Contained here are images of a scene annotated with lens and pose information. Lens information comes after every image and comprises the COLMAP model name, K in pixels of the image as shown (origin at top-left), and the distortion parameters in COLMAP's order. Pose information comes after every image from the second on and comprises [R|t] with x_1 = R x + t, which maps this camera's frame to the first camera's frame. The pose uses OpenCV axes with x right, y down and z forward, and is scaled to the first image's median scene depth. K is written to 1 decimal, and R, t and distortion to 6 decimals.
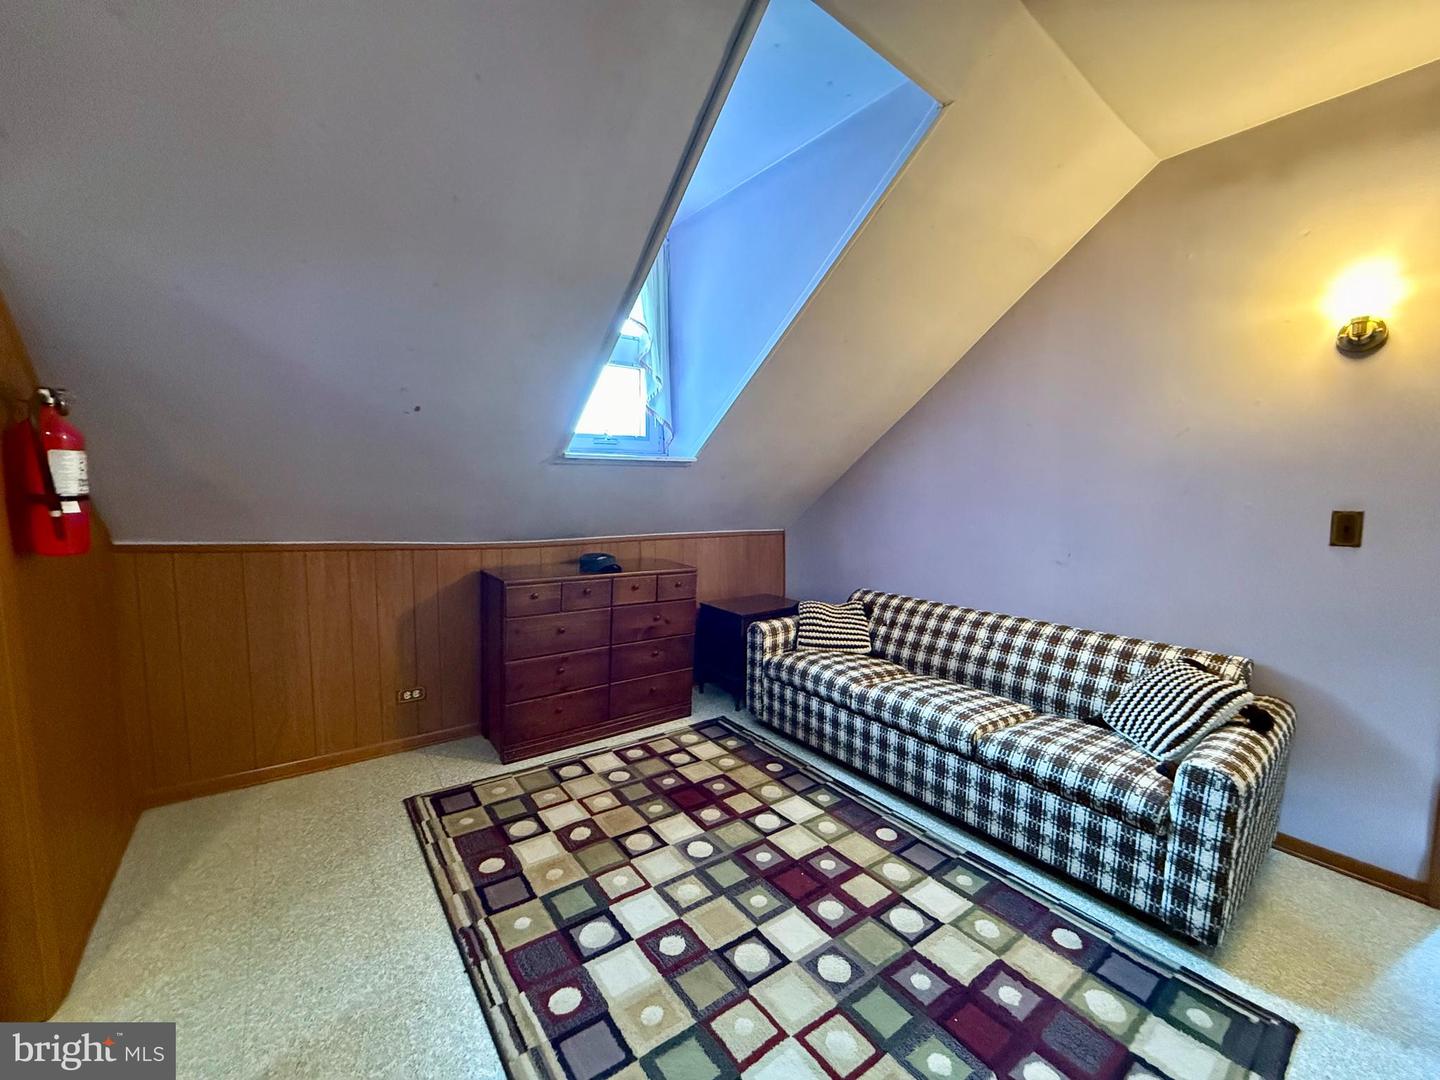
lens RADIAL K [[571.7, 0, 719.8], [0, 571.7, 533.4], [0, 0, 1]] dist [-0.000914, 0.000131]
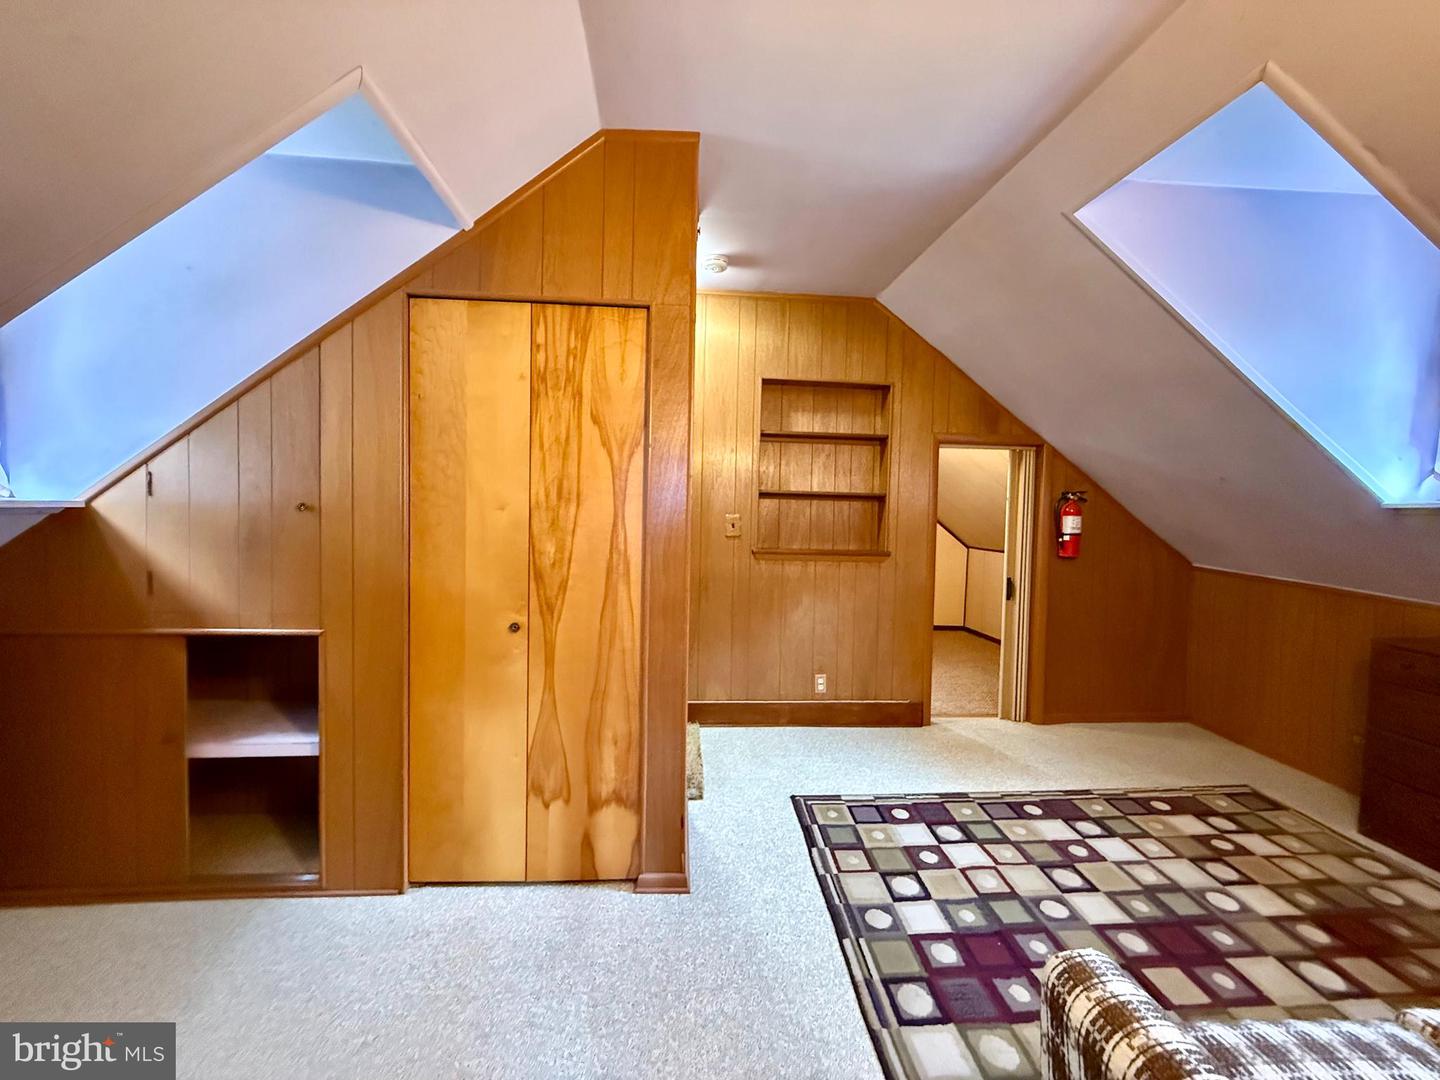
lens RADIAL K [[571.7, 0, 719.8], [0, 571.7, 533.4], [0, 0, 1]] dist [-0.000914, 0.000131]
pose [[-0.543050, 0.008576, -0.839657, 1.463203], [-0.094570, 0.992961, 0.071306, -0.079363], [0.834358, 0.118129, -0.538416, 0.846113]]
